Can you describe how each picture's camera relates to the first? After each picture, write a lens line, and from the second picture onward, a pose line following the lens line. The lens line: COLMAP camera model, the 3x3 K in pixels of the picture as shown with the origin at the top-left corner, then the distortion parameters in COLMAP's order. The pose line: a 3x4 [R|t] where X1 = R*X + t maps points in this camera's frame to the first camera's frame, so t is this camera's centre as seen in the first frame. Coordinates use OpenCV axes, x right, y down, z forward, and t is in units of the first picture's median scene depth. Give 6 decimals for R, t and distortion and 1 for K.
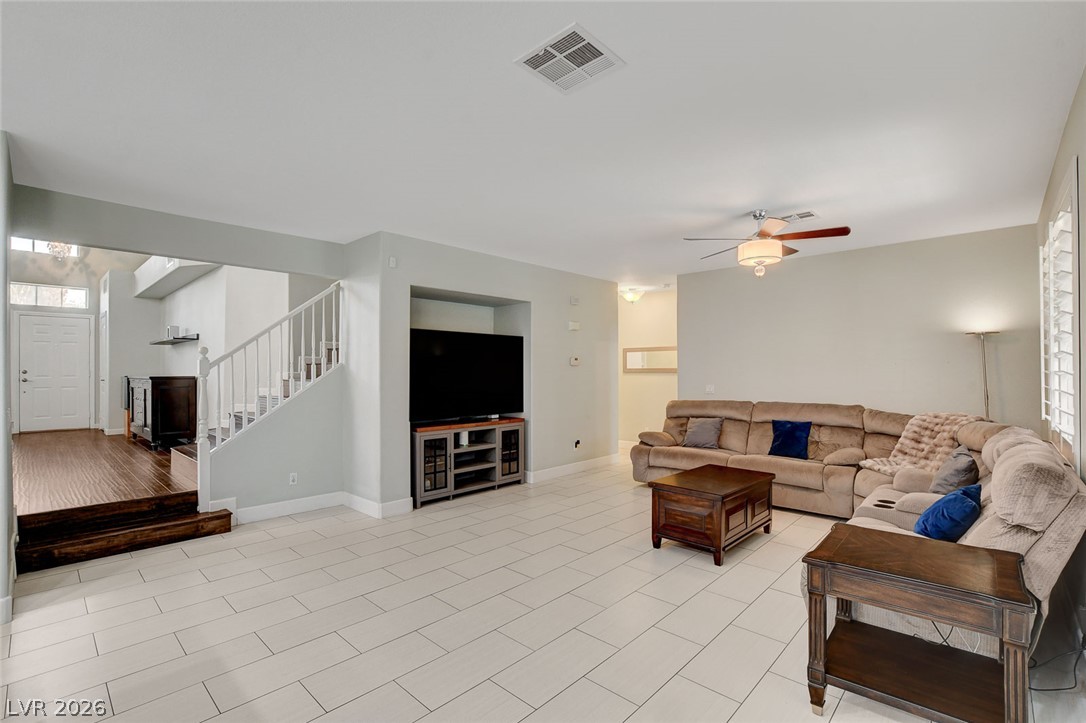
lens RADIAL K [[492.4, 0, 541.8], [0, 492.4, 369.6], [0, 0, 1]] dist [-0.018920, 0.000211]
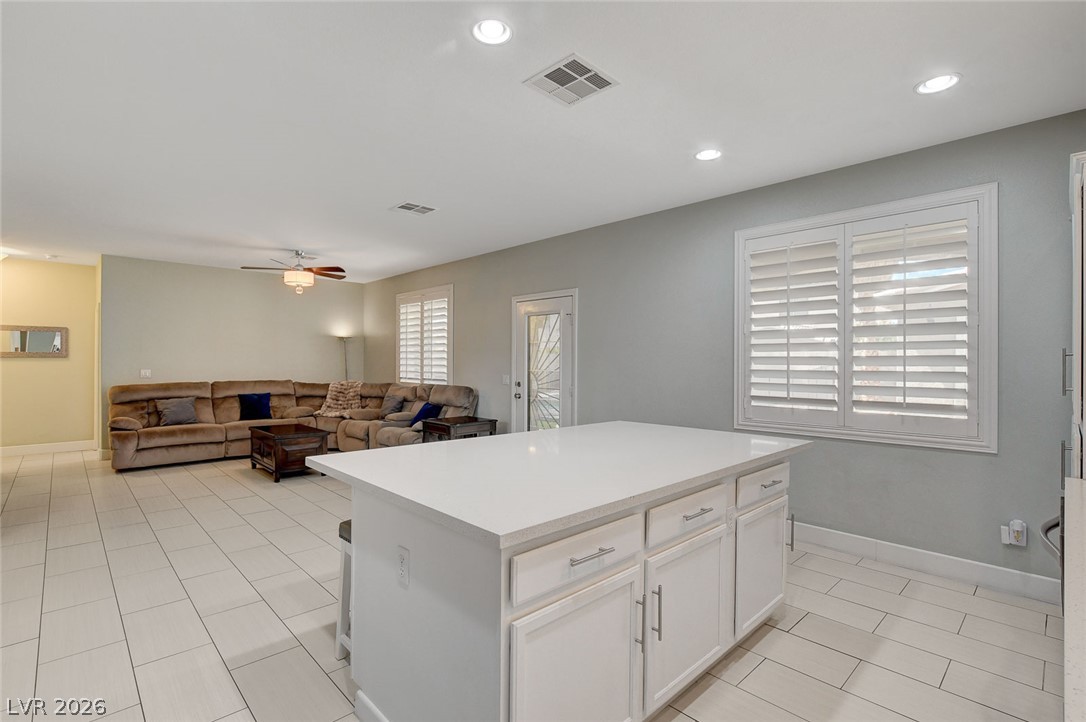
lens RADIAL K [[511.6, 0, 537.0], [0, 511.6, 361.5], [0, 0, 1]] dist [-0.001869, -0.000116]
pose [[0.062141, 0.001332, 0.998066, -0.882643], [-0.007503, 0.999971, -0.000867, 0.011262], [-0.998039, -0.007434, 0.062149, 0.133555]]
